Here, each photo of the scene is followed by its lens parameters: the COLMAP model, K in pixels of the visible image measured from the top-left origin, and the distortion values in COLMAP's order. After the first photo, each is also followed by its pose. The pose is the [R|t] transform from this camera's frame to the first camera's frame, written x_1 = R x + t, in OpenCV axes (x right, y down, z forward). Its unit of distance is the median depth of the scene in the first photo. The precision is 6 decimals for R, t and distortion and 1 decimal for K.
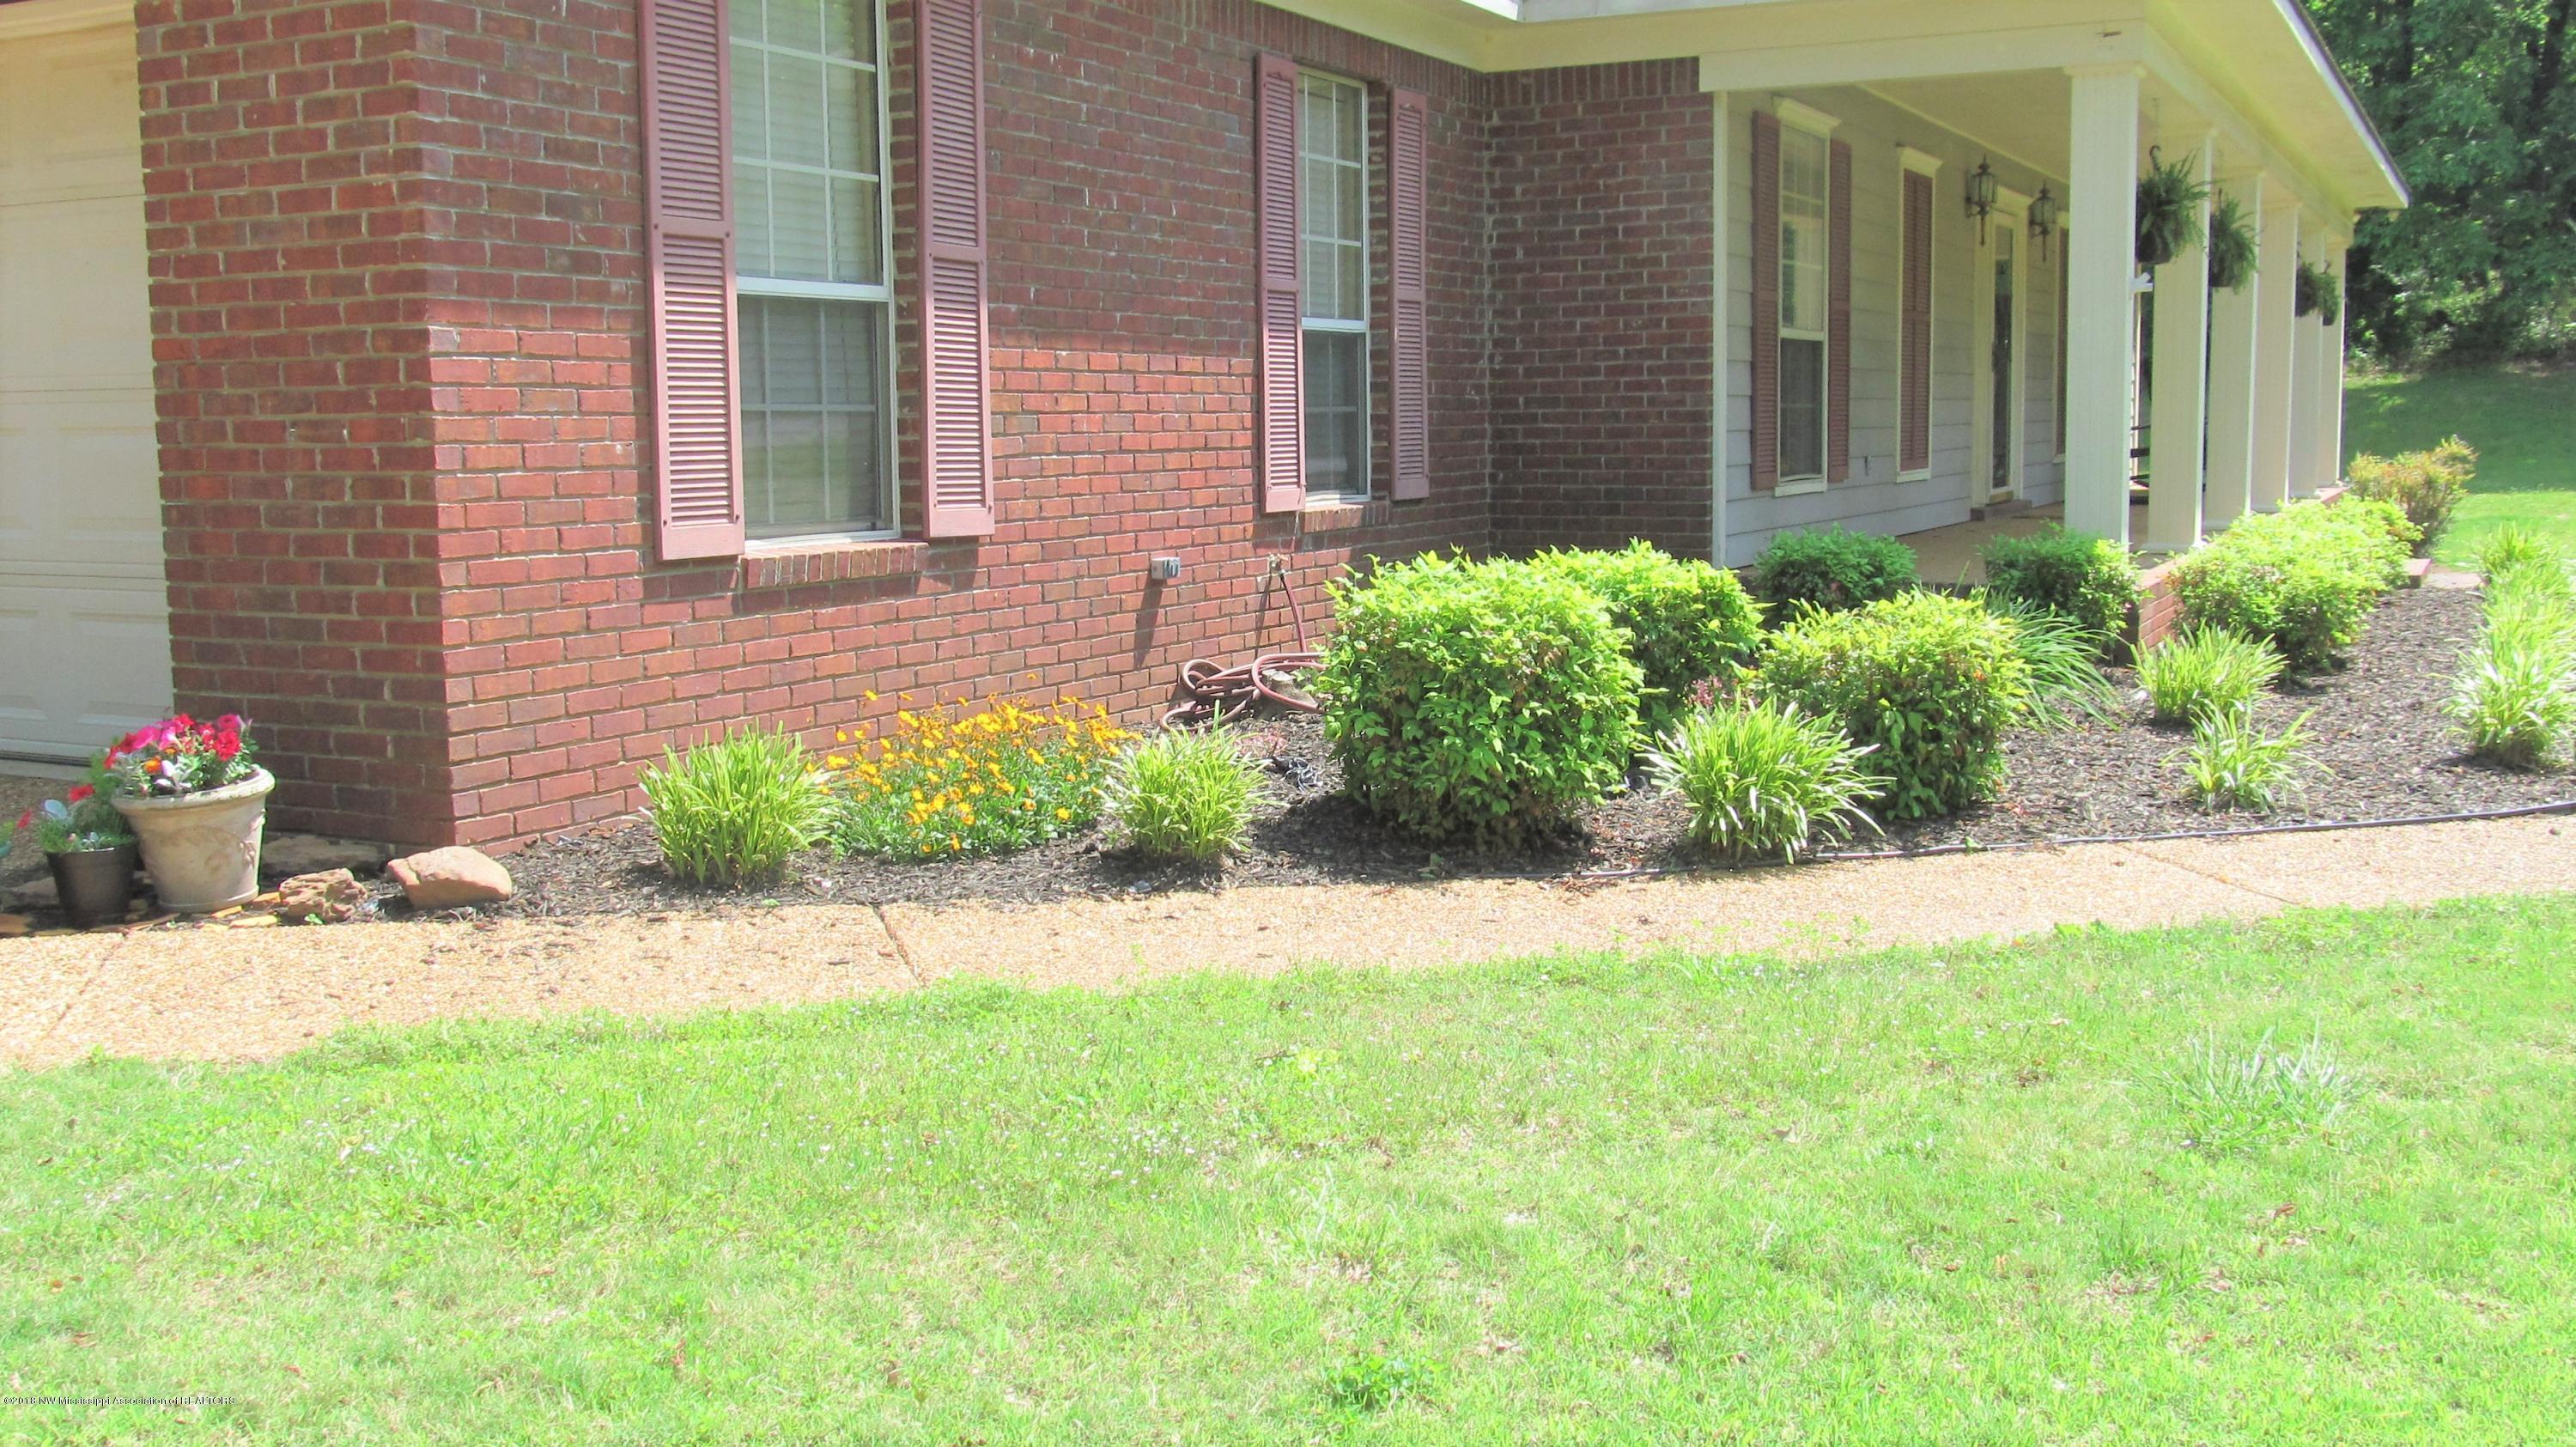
lens RADIAL K [[2510.3, 0, 1246.1], [0, 2510.3, 658.7], [0, 0, 1]] dist [-0.023278, 0.000000]
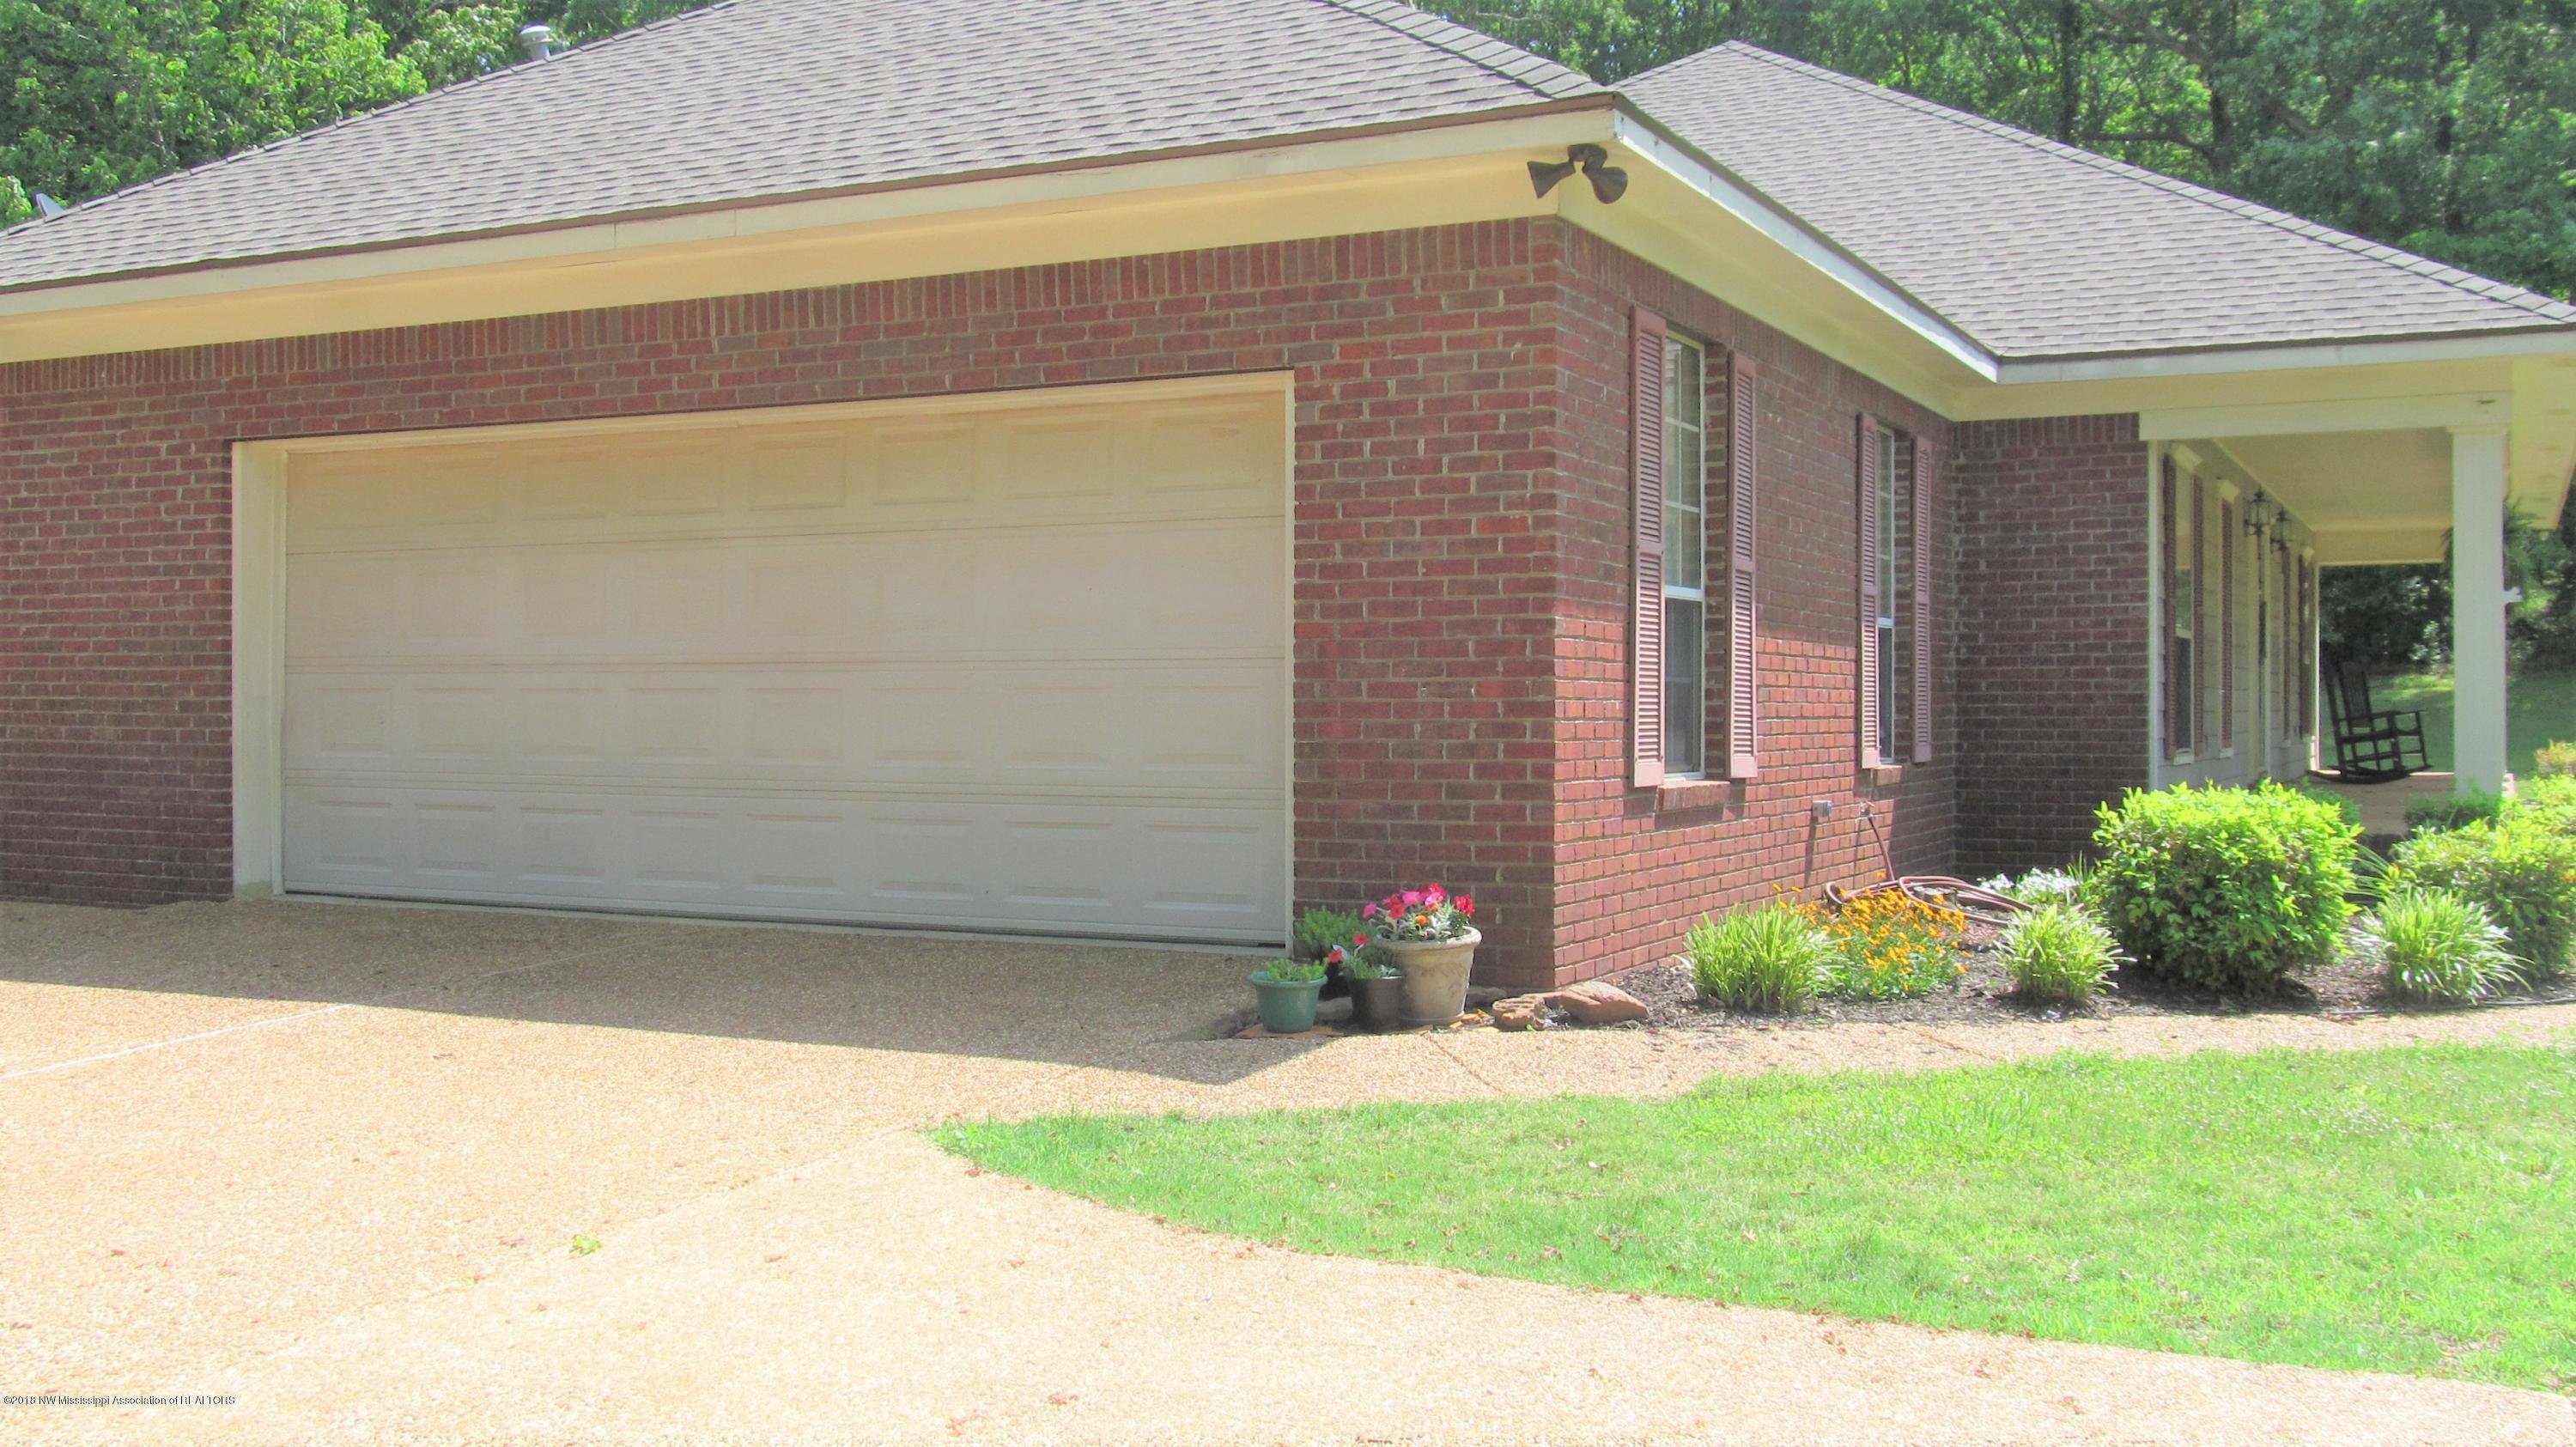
lens RADIAL K [[2510.3, 0, 1317.5], [0, 2510.3, 704.4], [0, 0, 1]] dist [-0.023278, 0.000000]
pose [[0.999297, 0.008901, 0.036431, -0.453025], [-0.005273, 0.995122, -0.098512, 0.051470], [-0.037130, 0.098250, 0.994469, -0.362798]]
